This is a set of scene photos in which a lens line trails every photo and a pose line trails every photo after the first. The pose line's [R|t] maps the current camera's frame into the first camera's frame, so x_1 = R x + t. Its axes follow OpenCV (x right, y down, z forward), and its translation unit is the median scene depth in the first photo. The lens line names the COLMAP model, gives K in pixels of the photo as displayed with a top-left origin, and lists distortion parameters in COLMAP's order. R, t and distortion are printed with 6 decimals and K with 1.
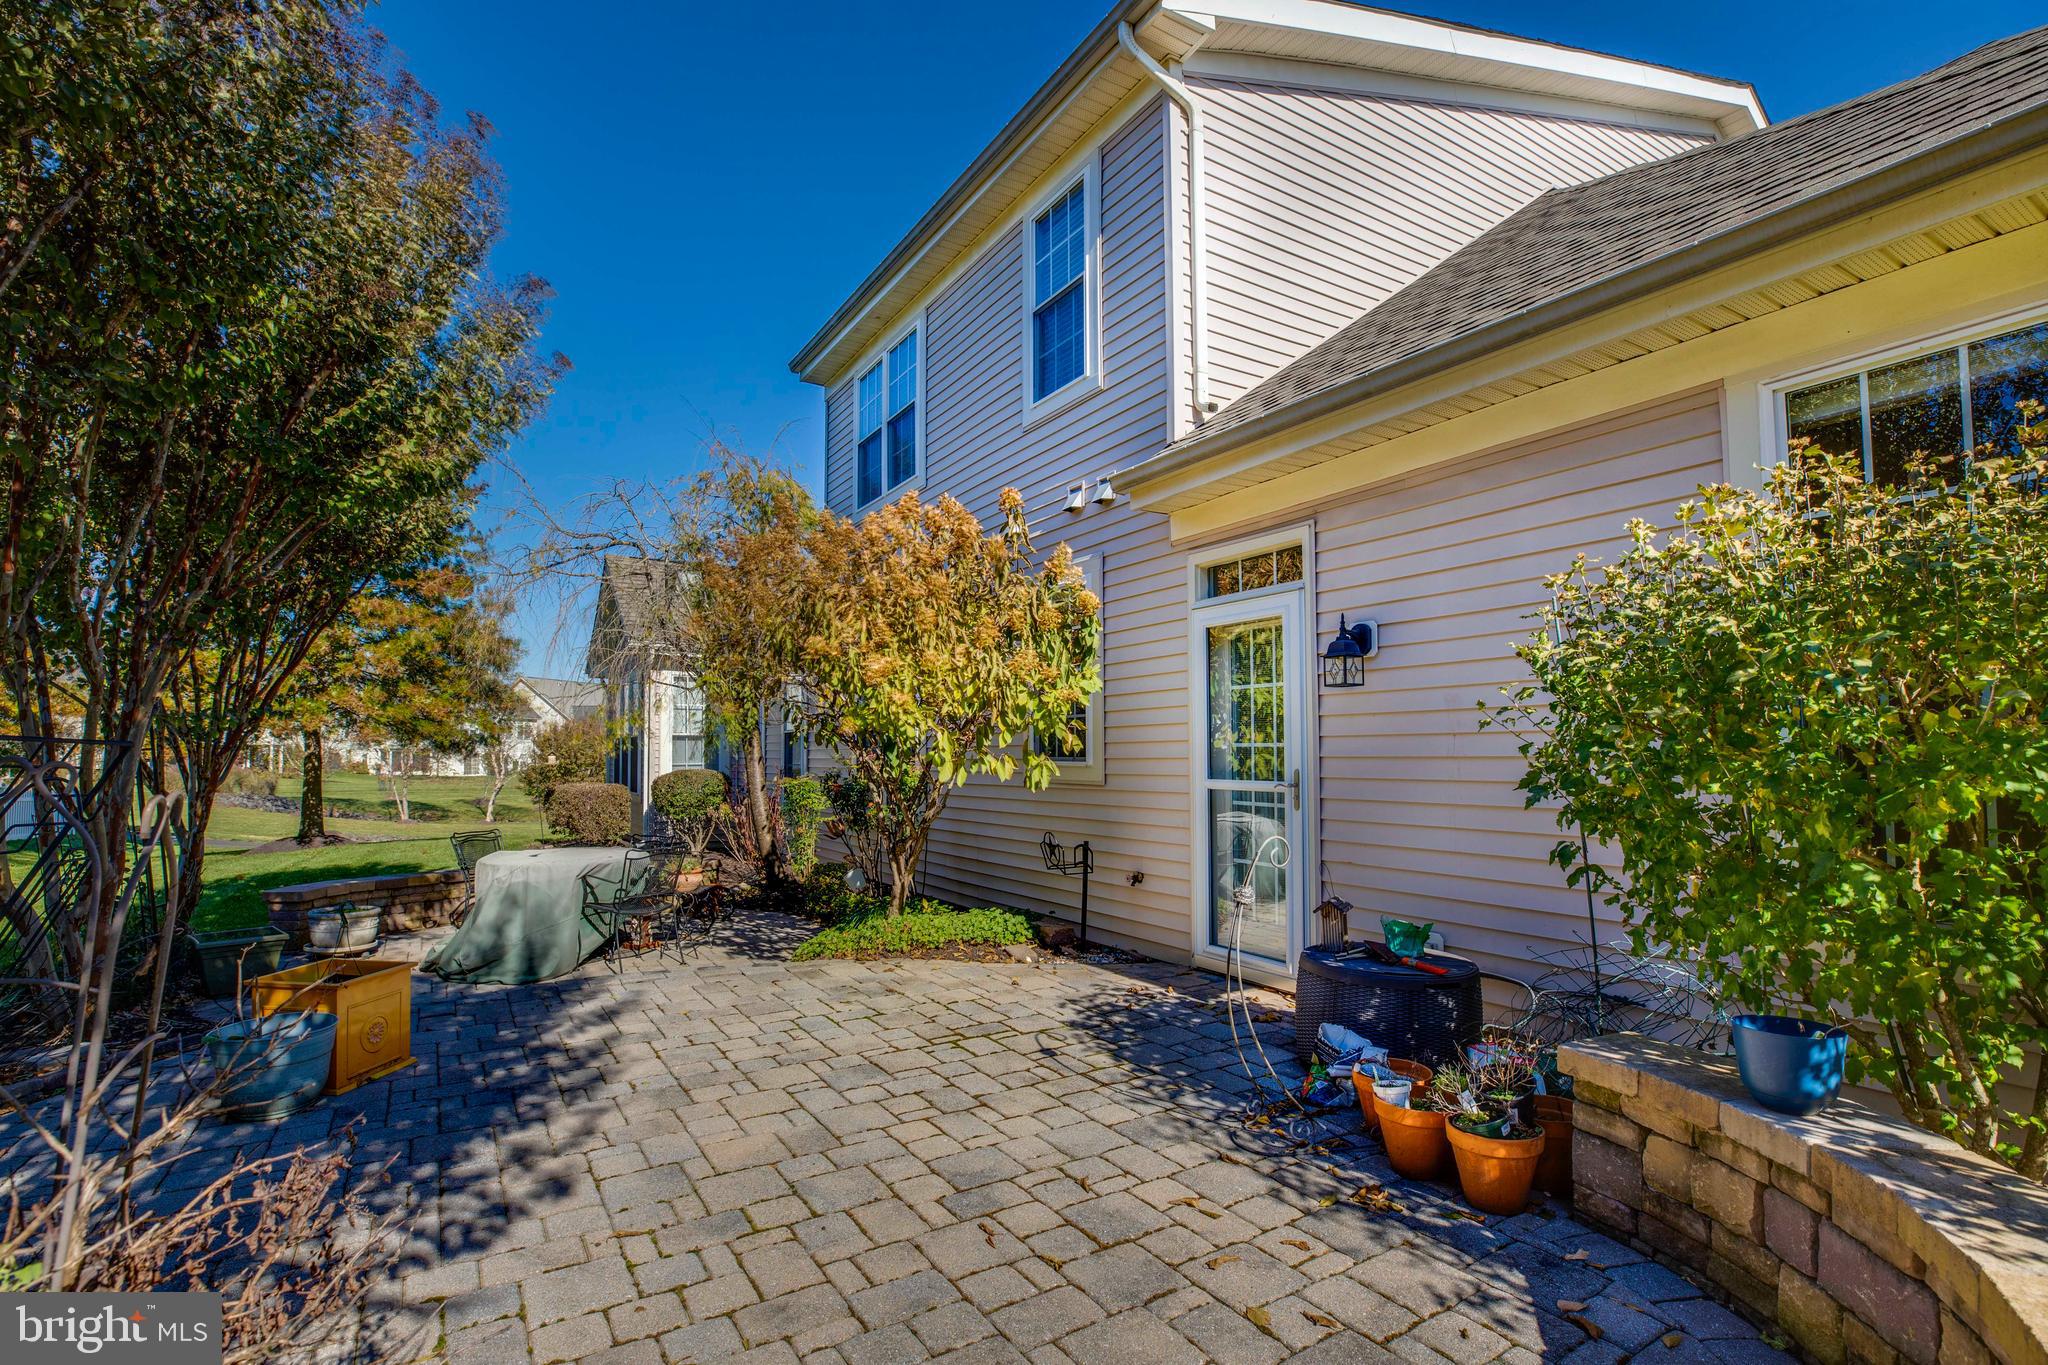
lens RADIAL K [[973.6, 0, 1031.1], [0, 973.6, 699.6], [0, 0, 1]] dist [-0.045377, 0.013592]
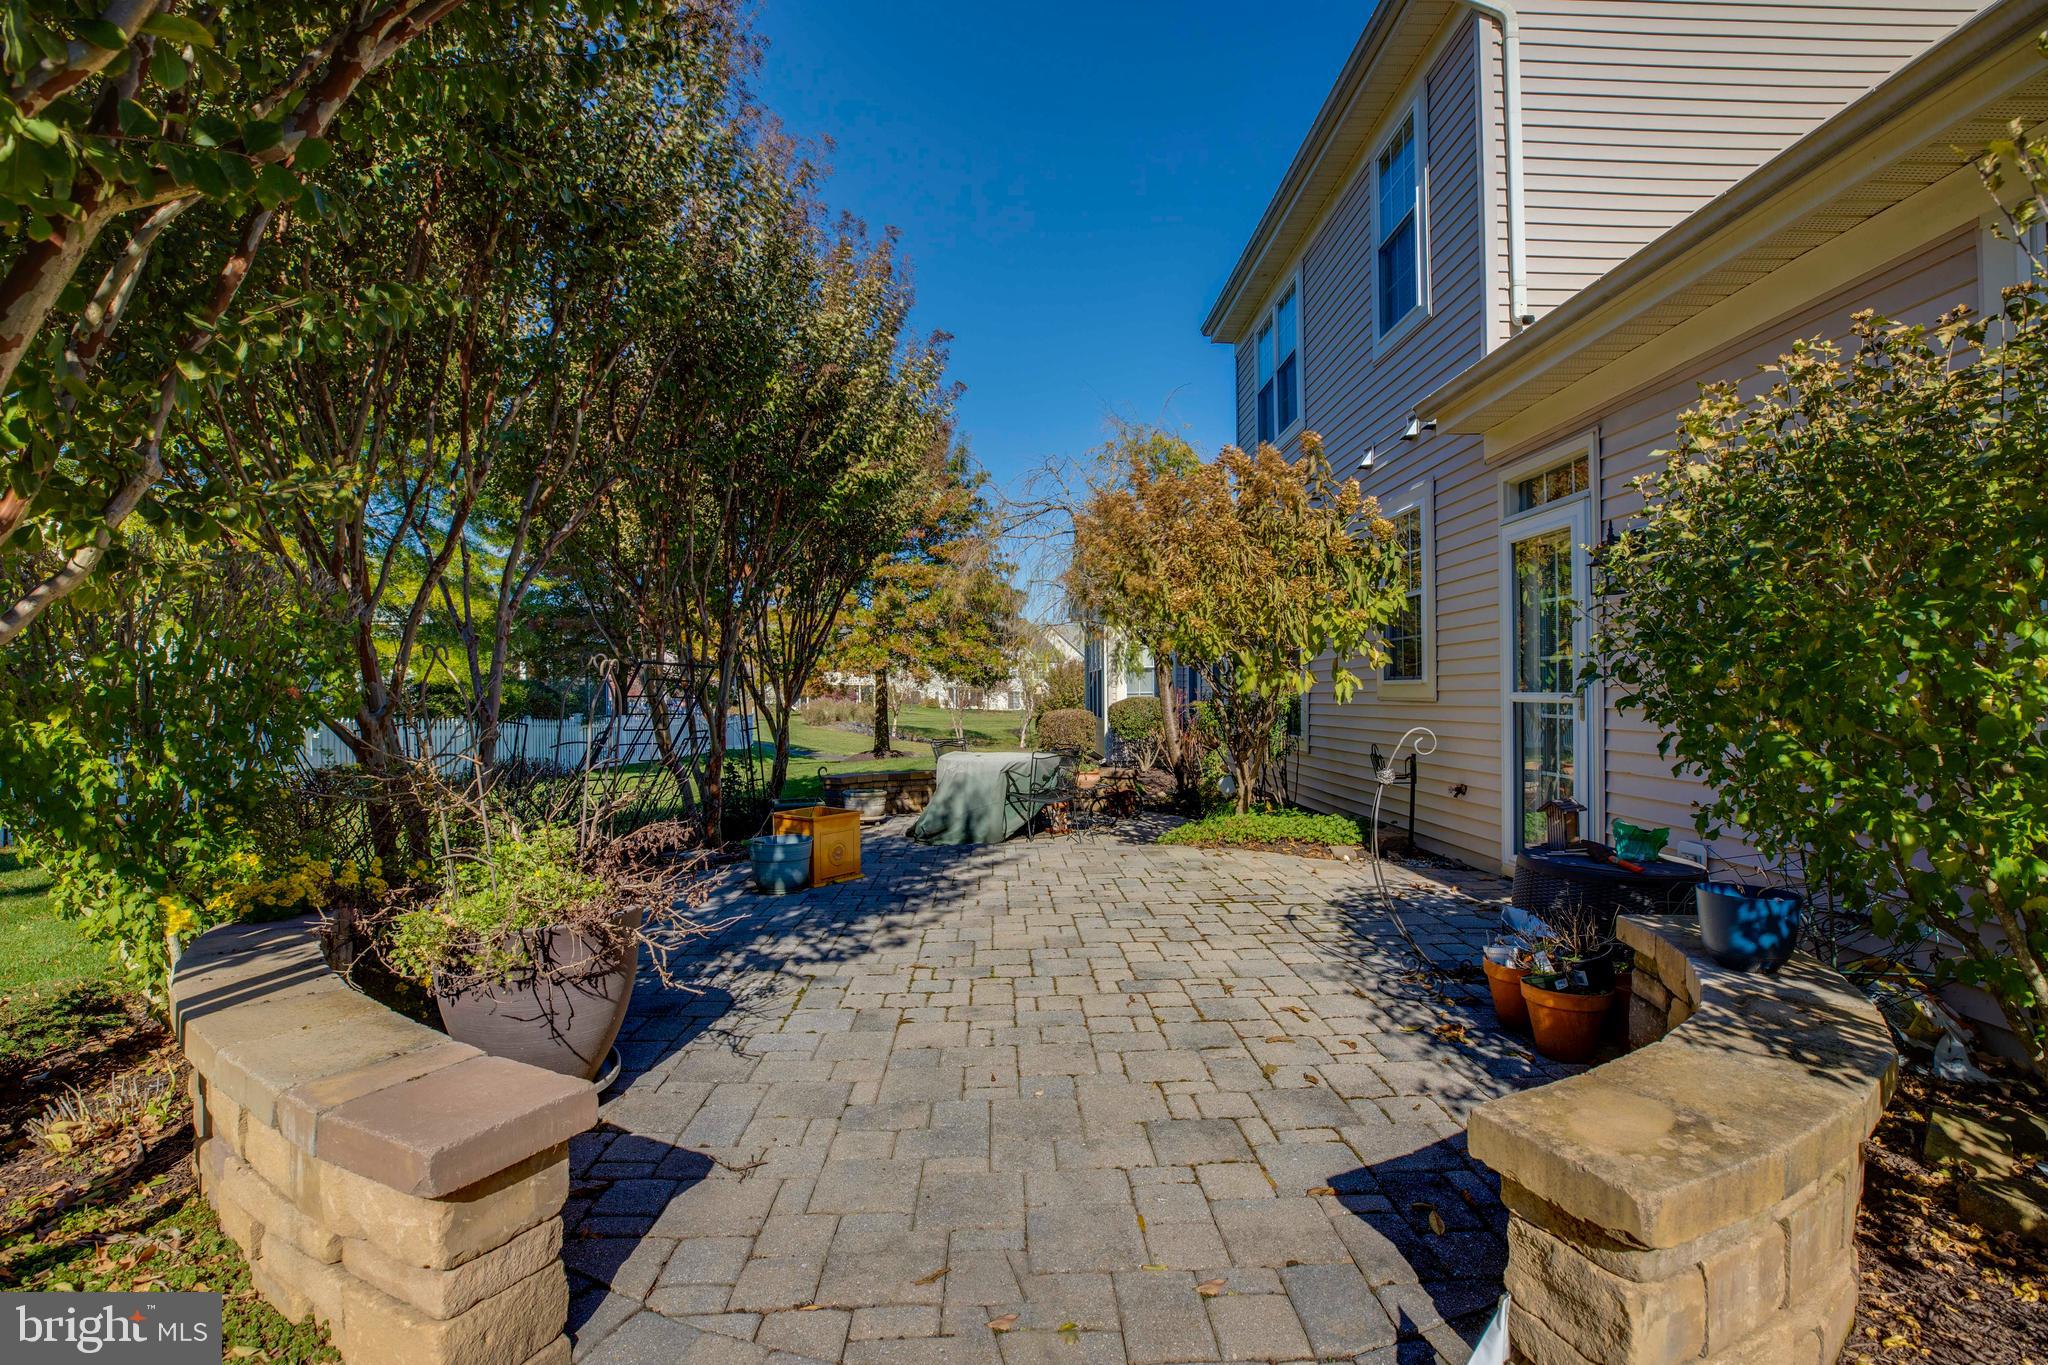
lens RADIAL K [[977.7, 0, 1025.2], [0, 977.7, 652.9], [0, 0, 1]] dist [-0.034829, 0.015574]
pose [[0.859712, -0.023970, -0.510217, 0.272189], [0.031877, 0.999469, 0.006758, 0.018375], [0.509784, -0.022074, 0.860019, -0.137472]]
